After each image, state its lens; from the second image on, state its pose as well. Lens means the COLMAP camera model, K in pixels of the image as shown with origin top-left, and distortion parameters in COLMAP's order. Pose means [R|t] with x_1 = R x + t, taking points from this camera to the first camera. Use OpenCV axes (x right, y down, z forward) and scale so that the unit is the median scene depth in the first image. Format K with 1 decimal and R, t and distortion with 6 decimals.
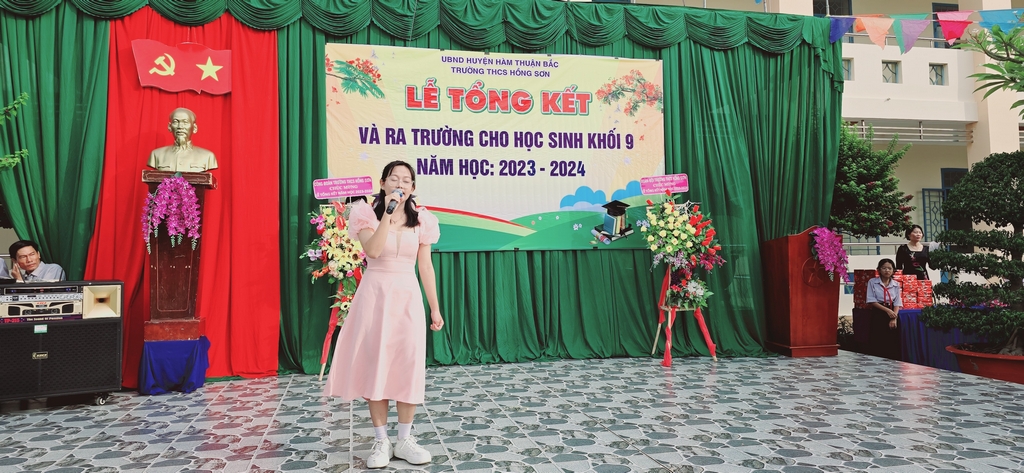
lens RADIAL K [[681.2, 0, 505.5], [0, 681.2, 222.8], [0, 0, 1]] dist [0.079432, -0.077916]
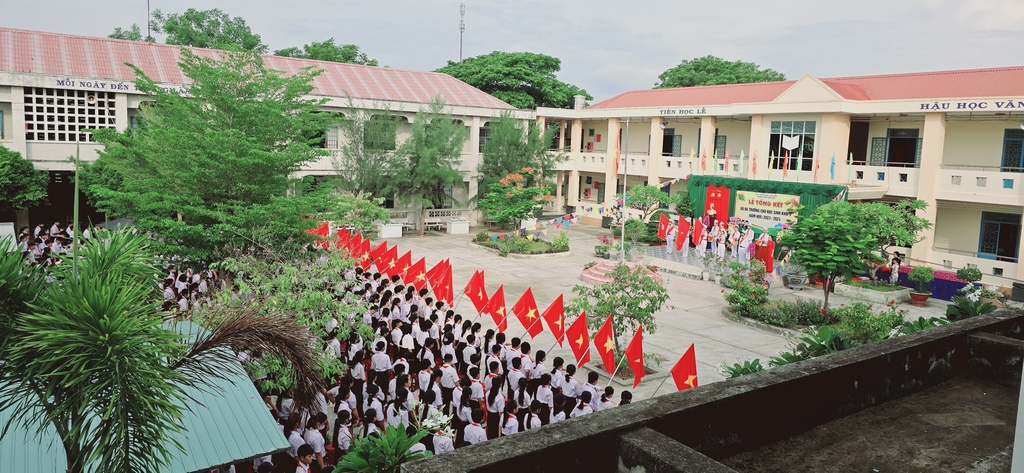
lens RADIAL K [[700.0, 0, 512.0], [0, 700.0, 236.5], [0, 0, 1]] dist [0.072495, -0.080094]
pose [[0.371054, 0.152864, -0.915943, 3.951918], [0.001858, 0.986234, 0.165347, -0.780520], [0.928610, -0.063054, 0.365662, -2.505832]]
